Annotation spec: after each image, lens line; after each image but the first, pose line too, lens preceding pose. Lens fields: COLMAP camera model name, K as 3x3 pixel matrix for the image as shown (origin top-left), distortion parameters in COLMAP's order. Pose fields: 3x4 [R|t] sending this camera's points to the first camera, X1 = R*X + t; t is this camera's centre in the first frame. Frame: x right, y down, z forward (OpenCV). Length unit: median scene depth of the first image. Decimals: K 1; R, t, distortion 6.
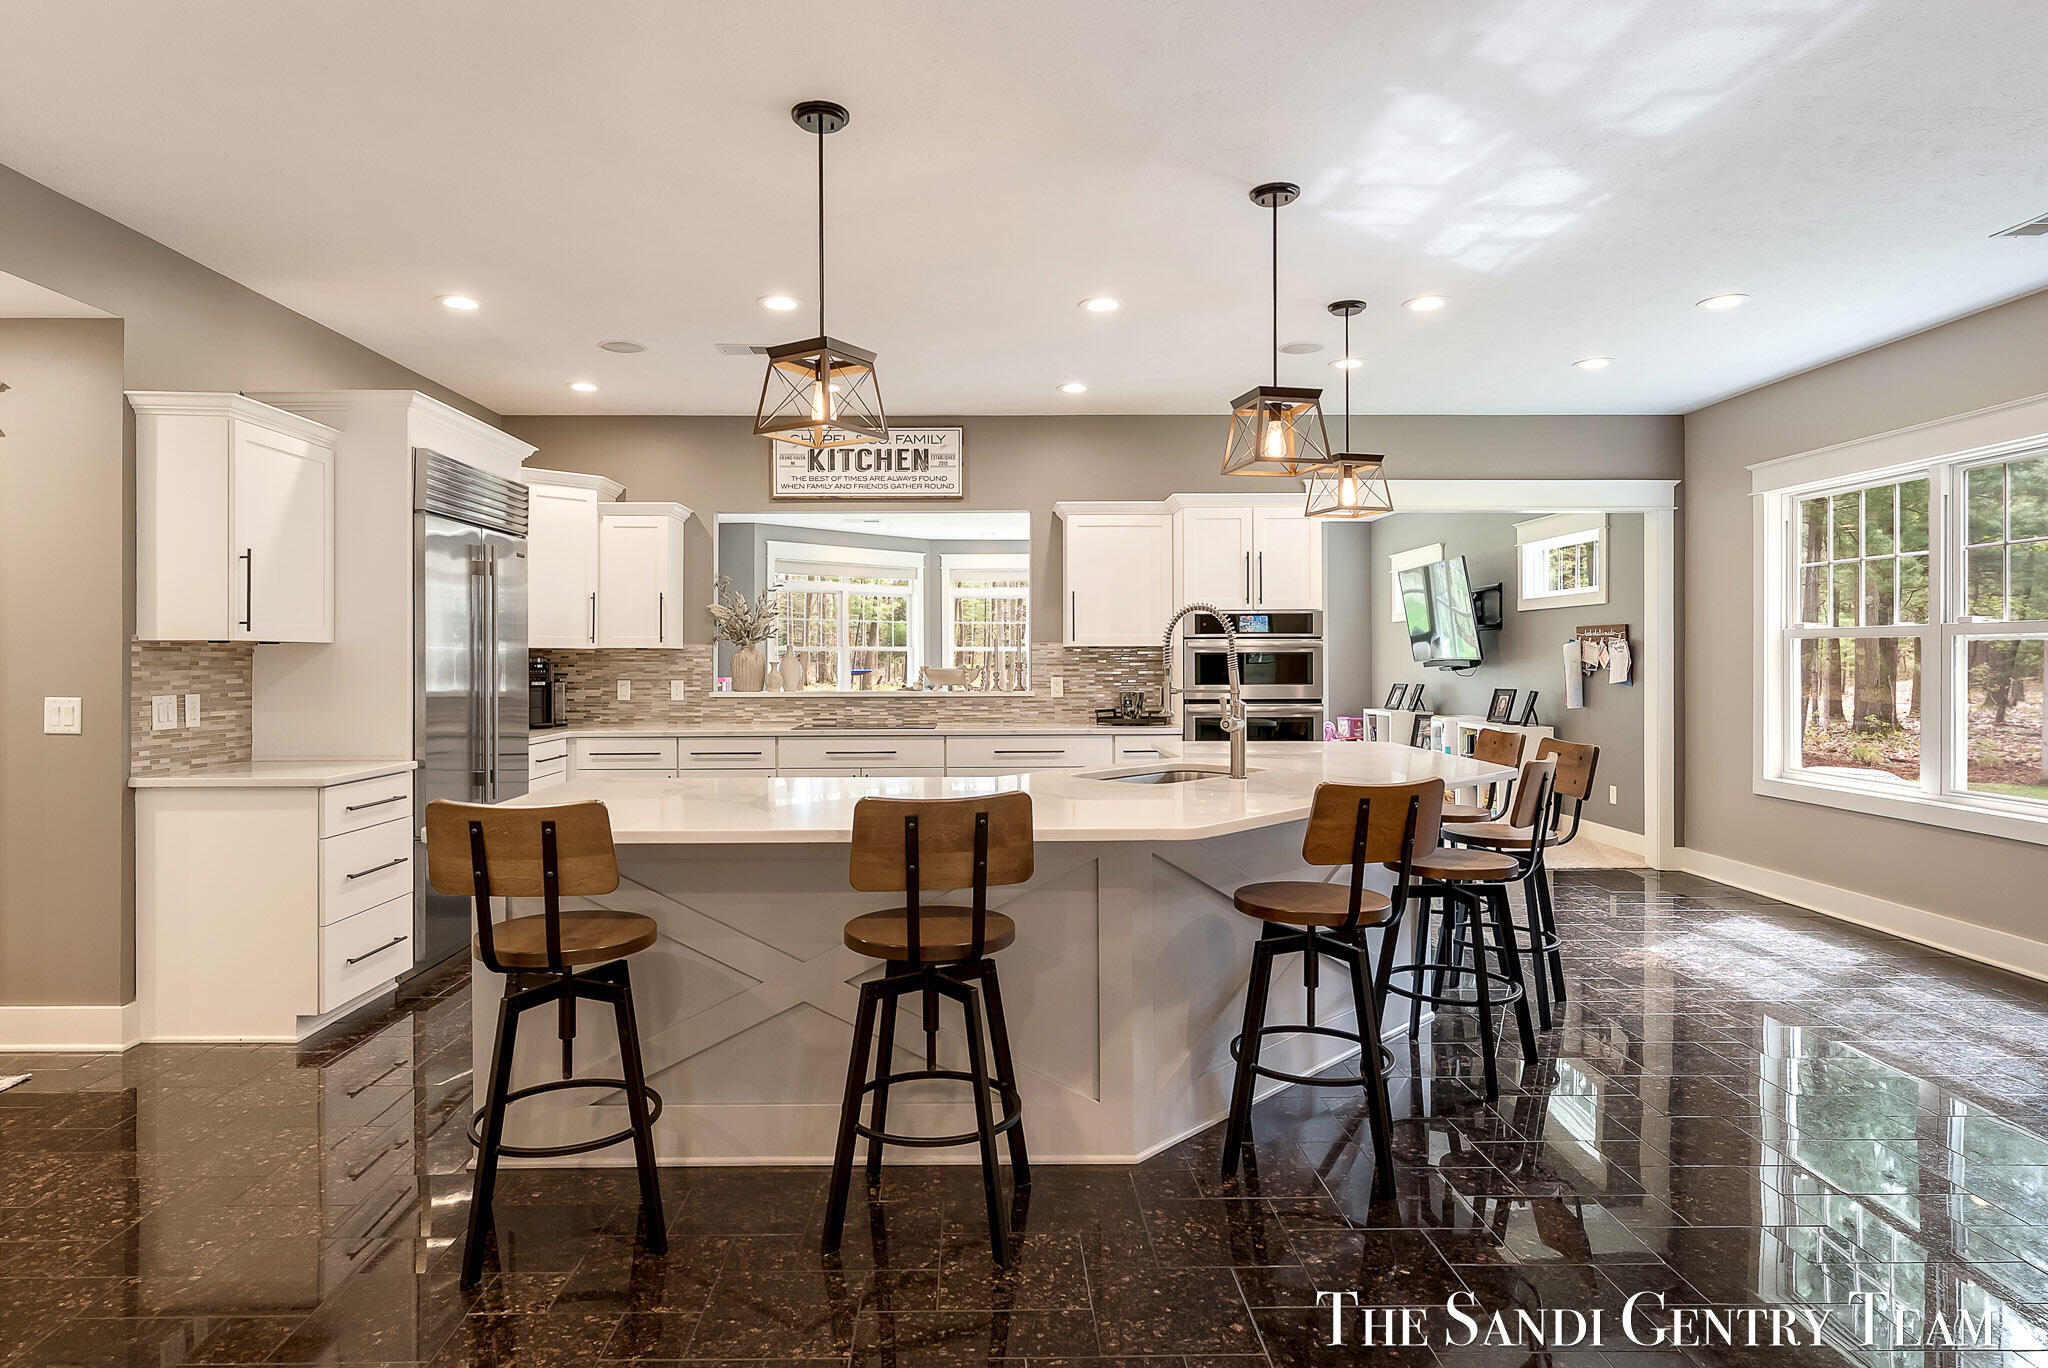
lens RADIAL K [[1144.3, 0, 988.6], [0, 1144.3, 656.8], [0, 0, 1]] dist [-0.003736, -0.000574]
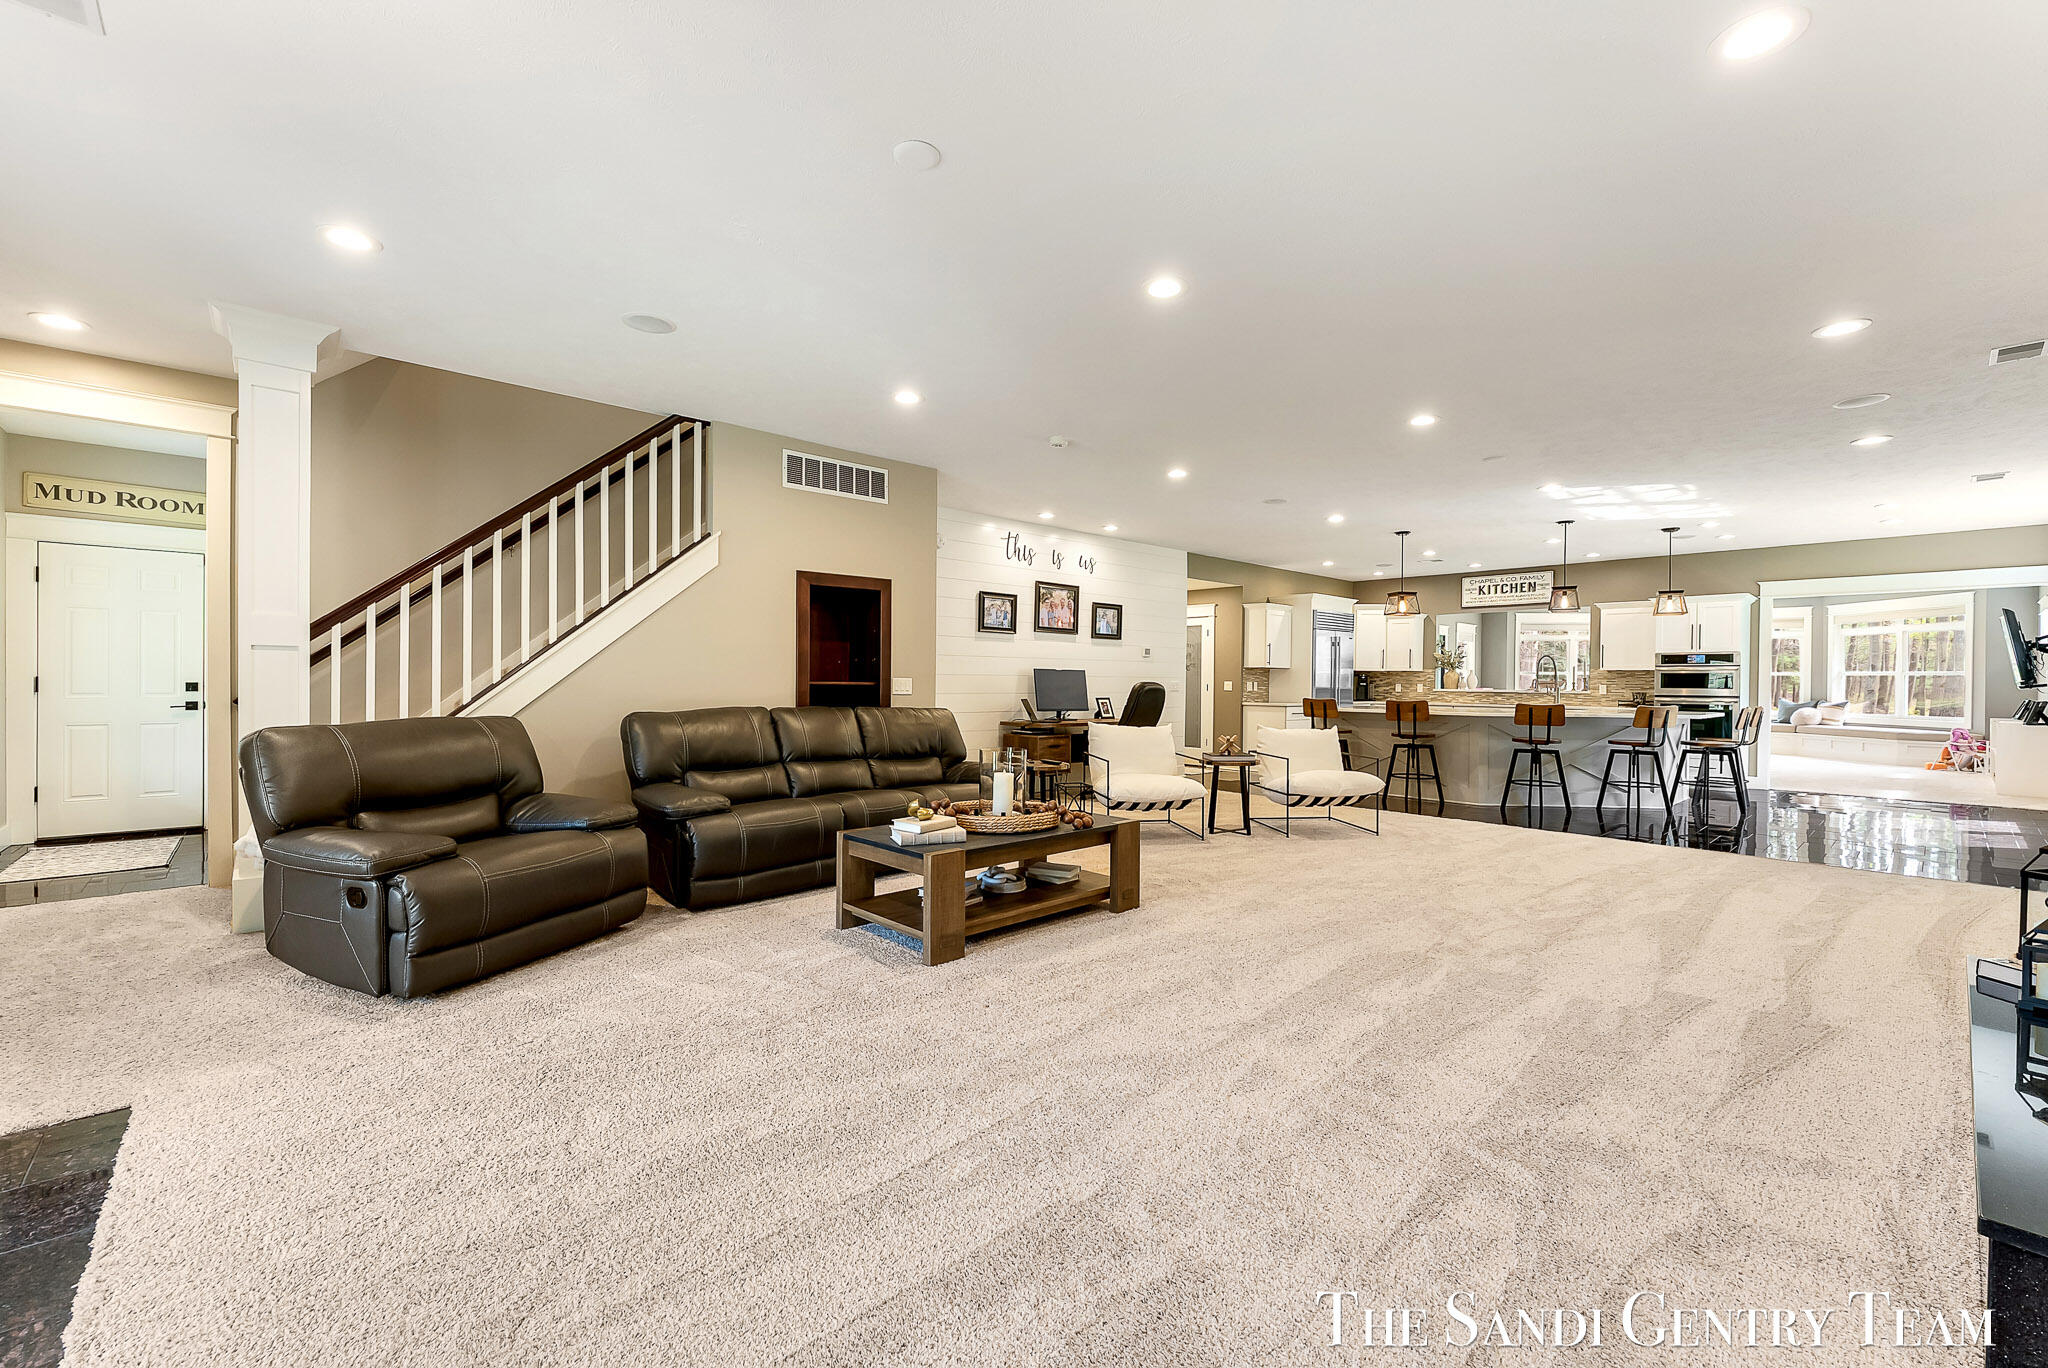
lens RADIAL K [[841.6, 0, 1025.6], [0, 841.6, 690.9], [0, 0, 1]] dist [0.001341, 0.000243]
pose [[0.669080, 0.018535, -0.742960, 0.554111], [-0.011035, 0.999827, 0.015006, 0.019027], [0.743109, -0.001841, 0.669168, -0.918622]]
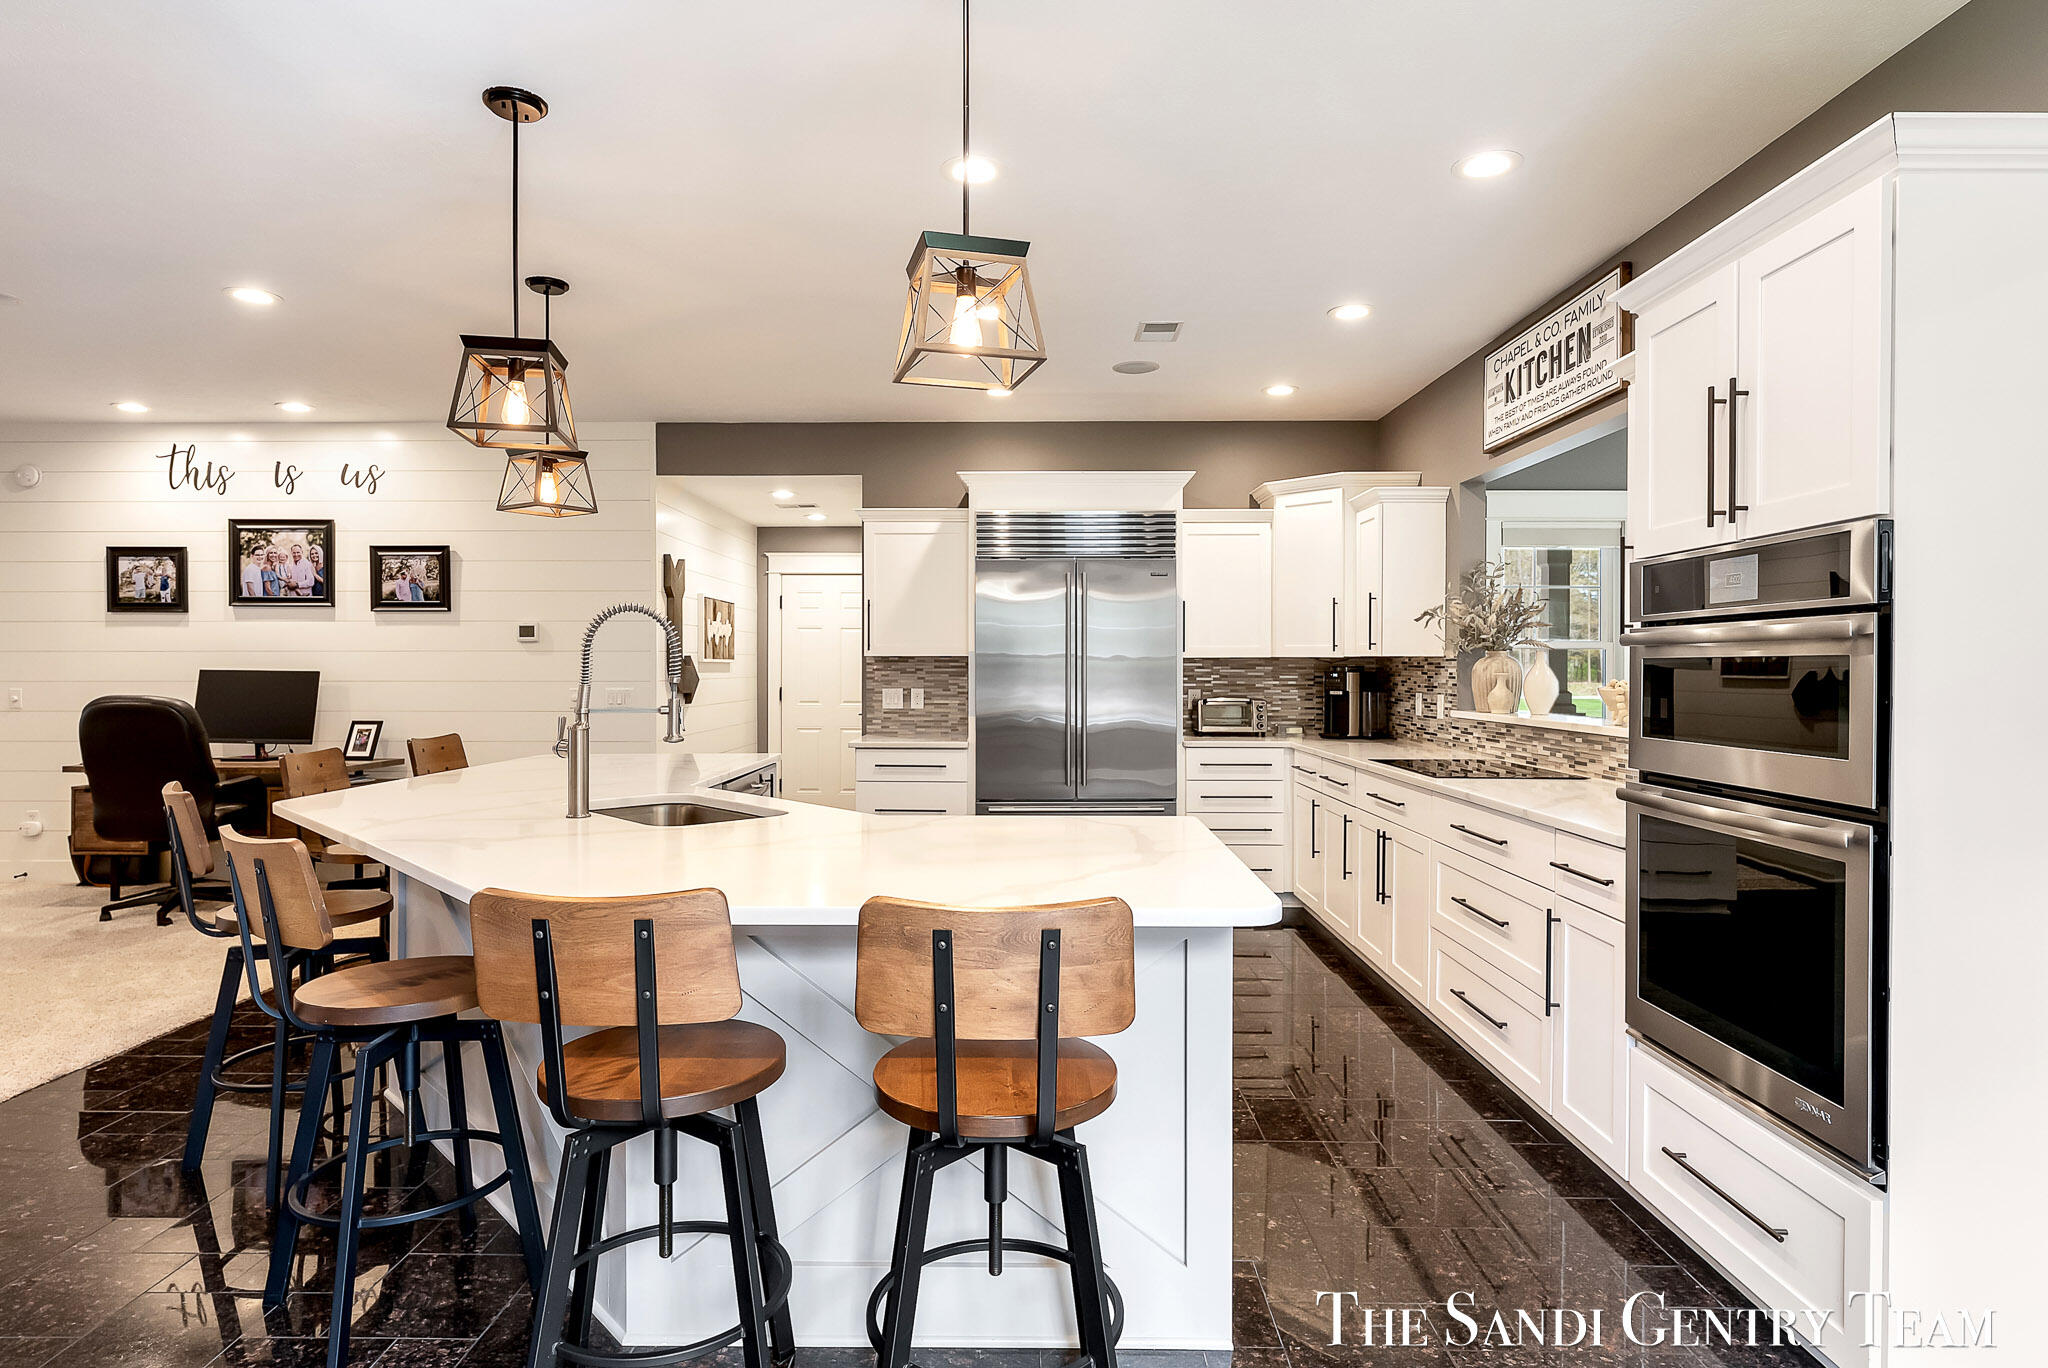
lens RADIAL K [[1111.0, 0, 1026.0], [0, 1111.0, 673.6], [0, 0, 1]] dist [-0.003179, -0.000632]
pose [[-0.017965, 0.008826, -0.999800, 0.590807], [-0.000121, 0.999961, 0.008830, -0.001896], [0.999839, 0.000280, -0.017963, 0.782992]]
